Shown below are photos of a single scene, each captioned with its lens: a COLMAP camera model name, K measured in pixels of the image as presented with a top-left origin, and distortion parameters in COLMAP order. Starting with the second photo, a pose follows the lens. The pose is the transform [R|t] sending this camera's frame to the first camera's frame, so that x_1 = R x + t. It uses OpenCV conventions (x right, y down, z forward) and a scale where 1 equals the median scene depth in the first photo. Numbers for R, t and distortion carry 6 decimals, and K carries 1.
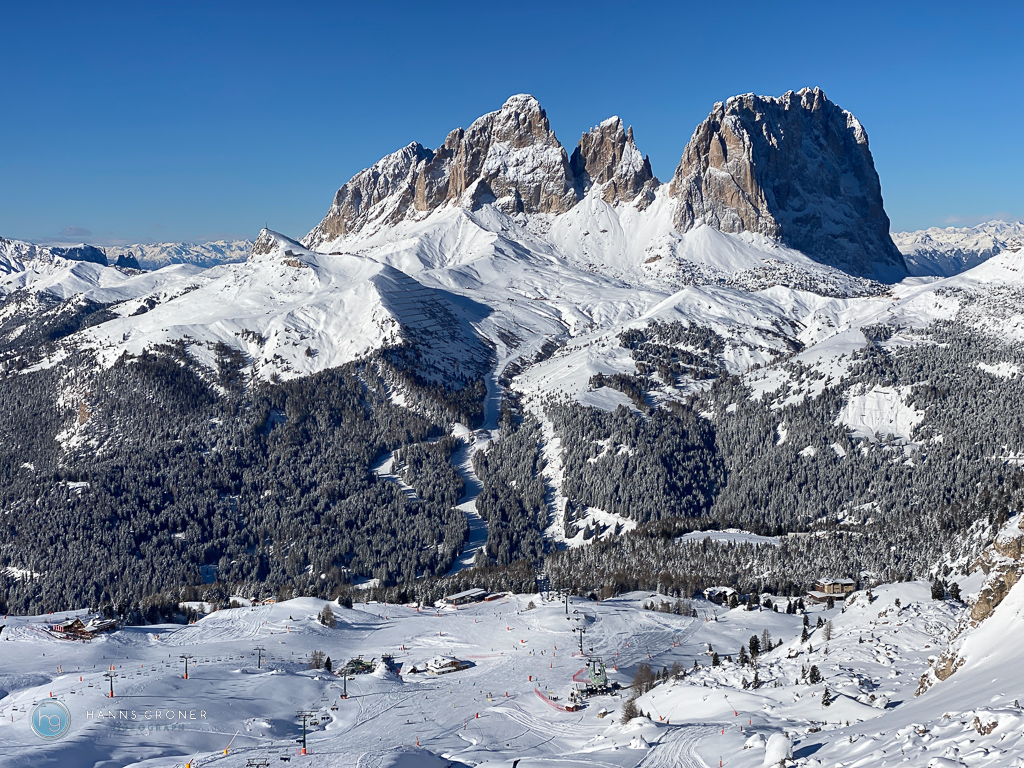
lens RADIAL K [[1562.0, 0, 512.9], [0, 1562.0, 383.2], [0, 0, 1]] dist [0.131547, 0.000000]
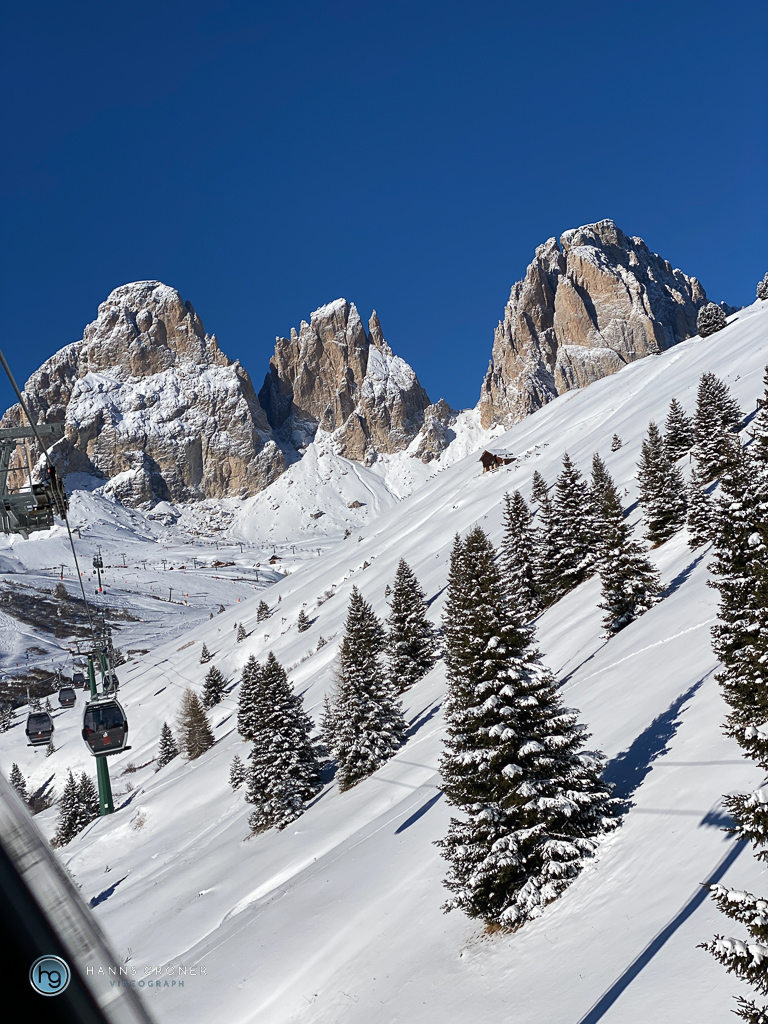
lens RADIAL K [[1562.0, 0, 388.4], [0, 1562.0, 510.0], [0, 0, 1]] dist [0.131547, 0.000000]
pose [[0.983551, -0.126729, 0.128713, 0.010607], [0.156601, 0.953376, -0.257972, 0.016754], [-0.090020, 0.273886, 0.957540, 0.569670]]
